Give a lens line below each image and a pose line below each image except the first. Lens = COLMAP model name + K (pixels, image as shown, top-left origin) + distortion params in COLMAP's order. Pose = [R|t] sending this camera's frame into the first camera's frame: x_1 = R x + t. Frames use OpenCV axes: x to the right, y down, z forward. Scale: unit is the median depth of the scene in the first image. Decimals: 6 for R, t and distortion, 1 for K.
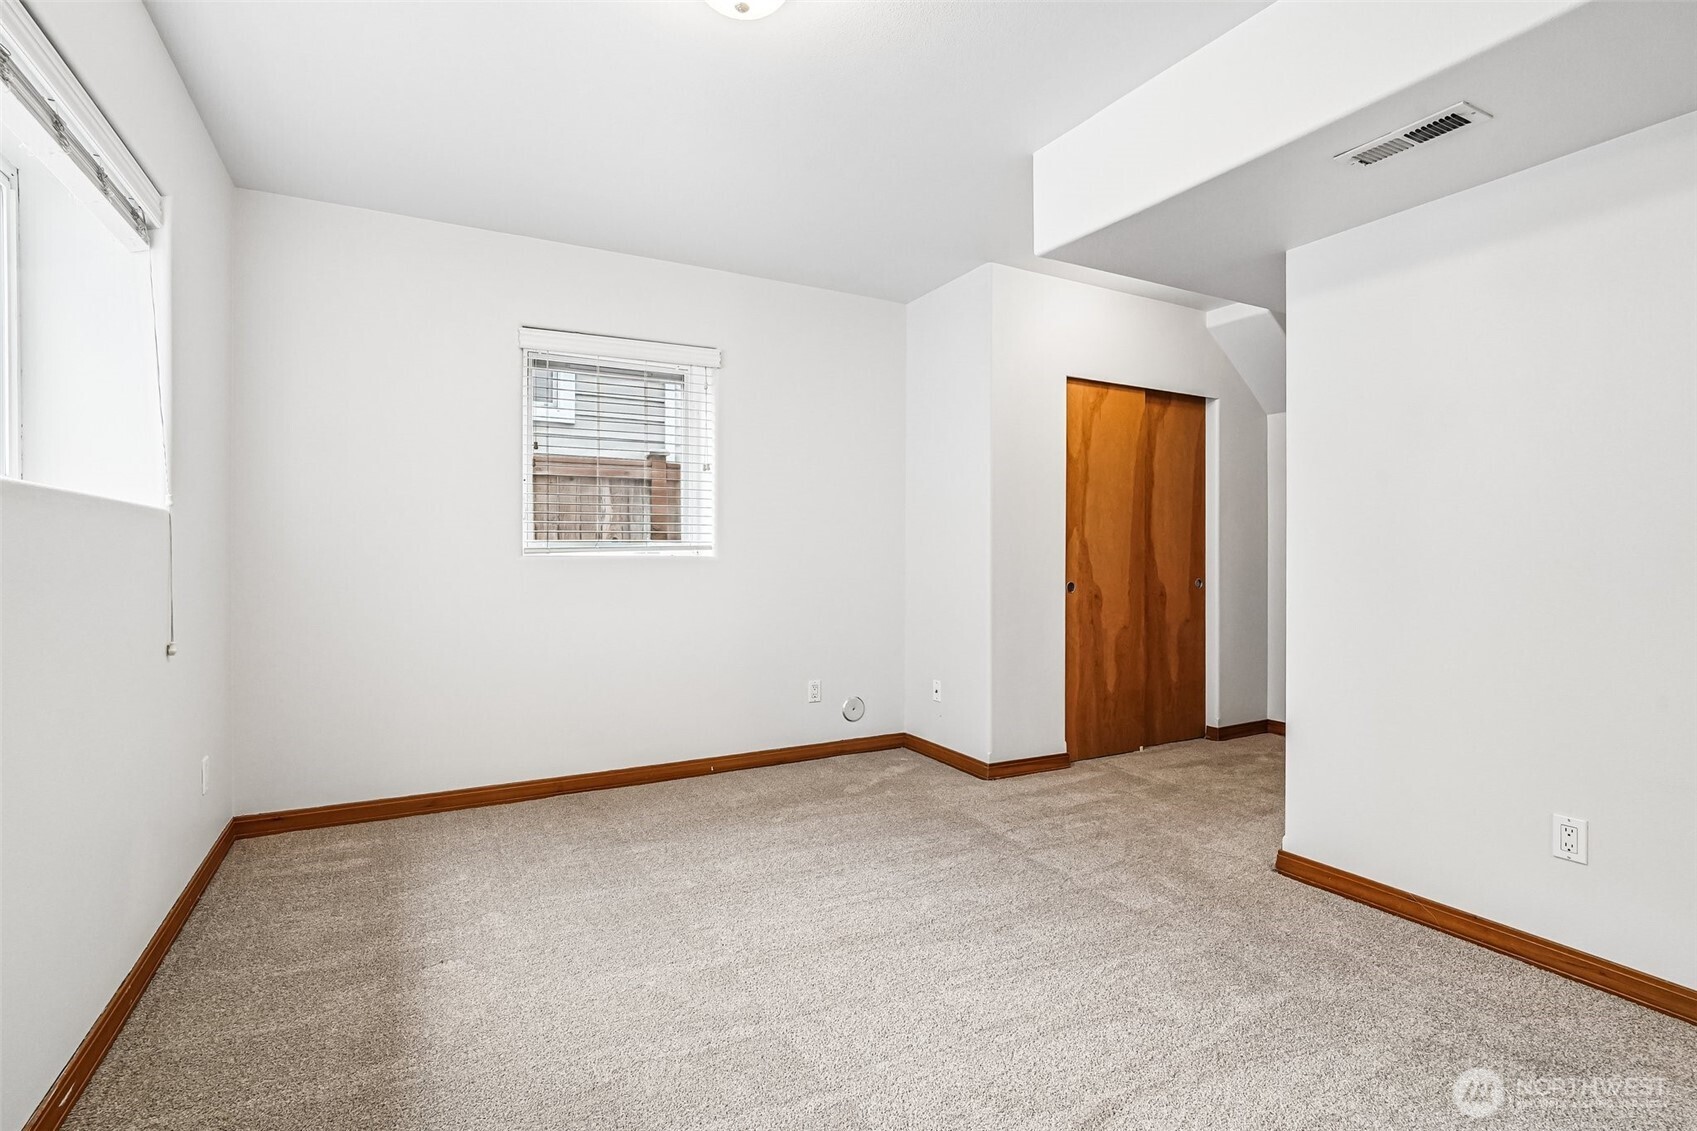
lens RADIAL K [[813.3, 0, 881.9], [0, 813.3, 559.4], [0, 0, 1]] dist [-0.006006, -0.000642]
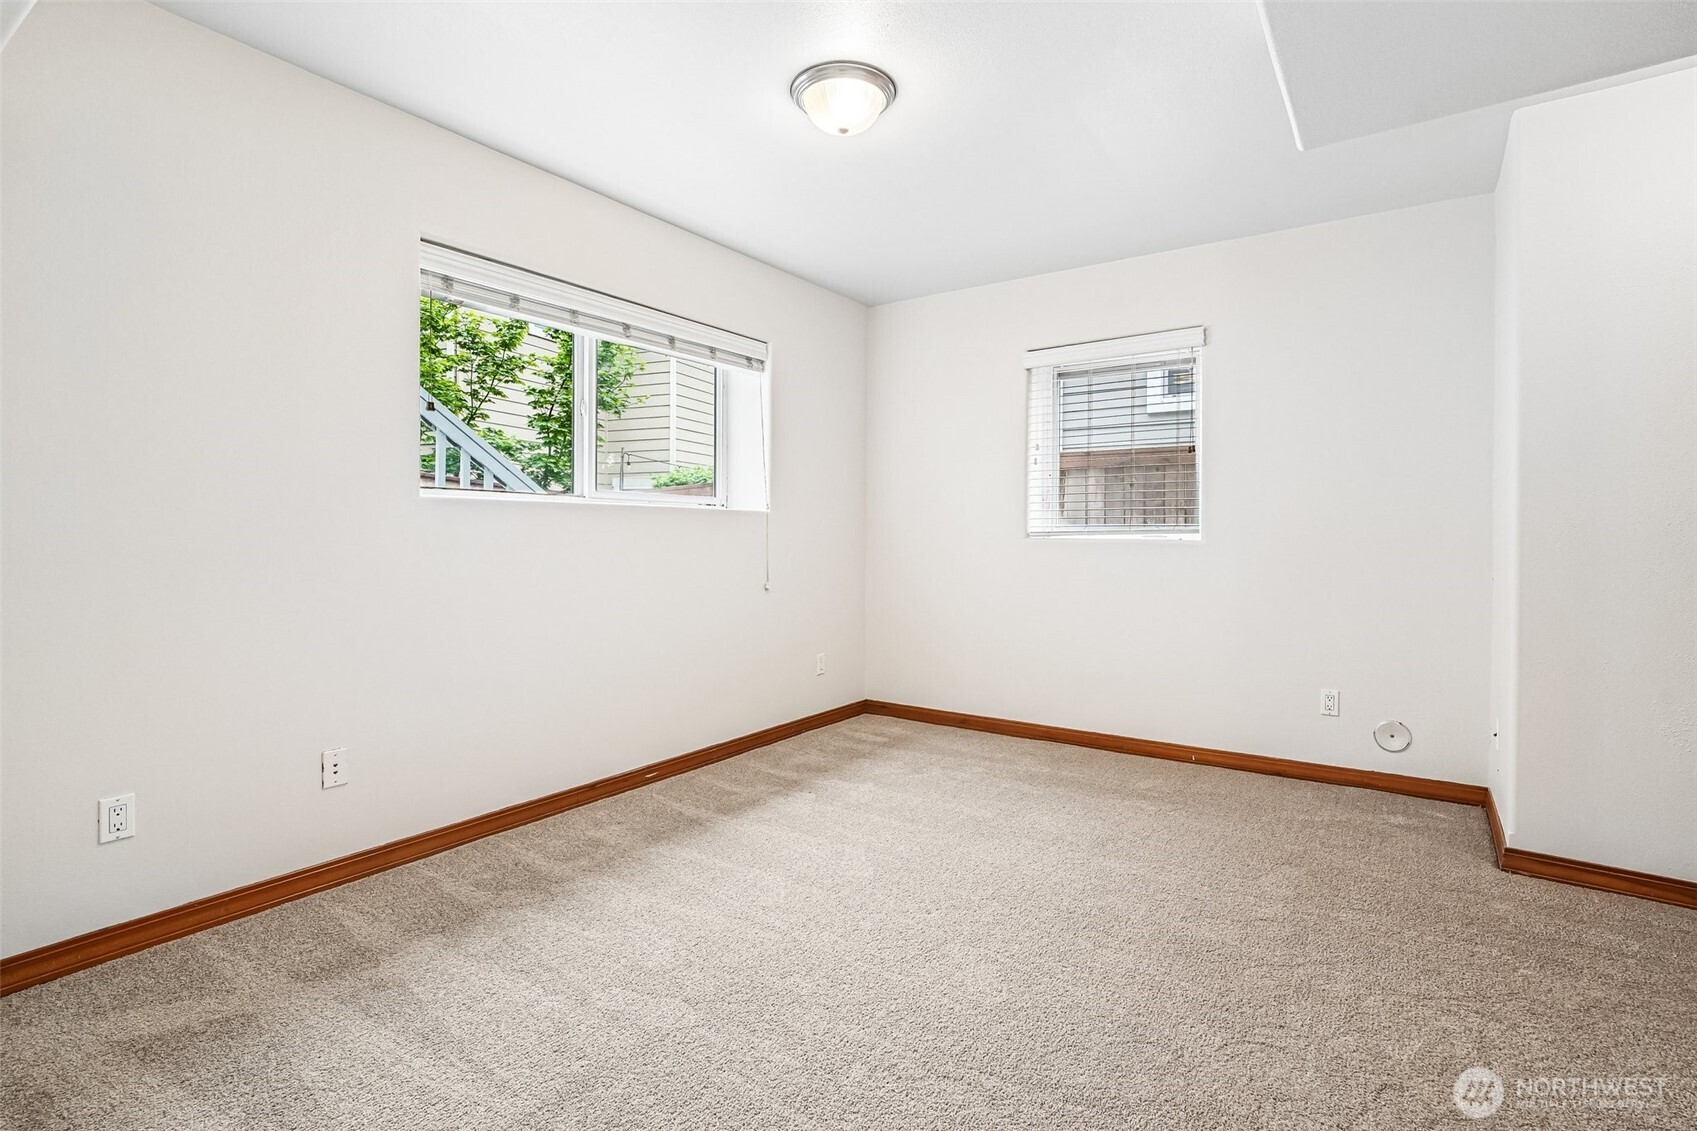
lens RADIAL K [[832.4, 0, 853.5], [0, 832.4, 548.6], [0, 0, 1]] dist [-0.001950, -0.000151]
pose [[0.430896, 0.016915, -0.902243, 0.543433], [-0.013403, 0.999834, 0.012343, -0.000727], [0.902302, 0.006774, 0.431052, 0.210797]]
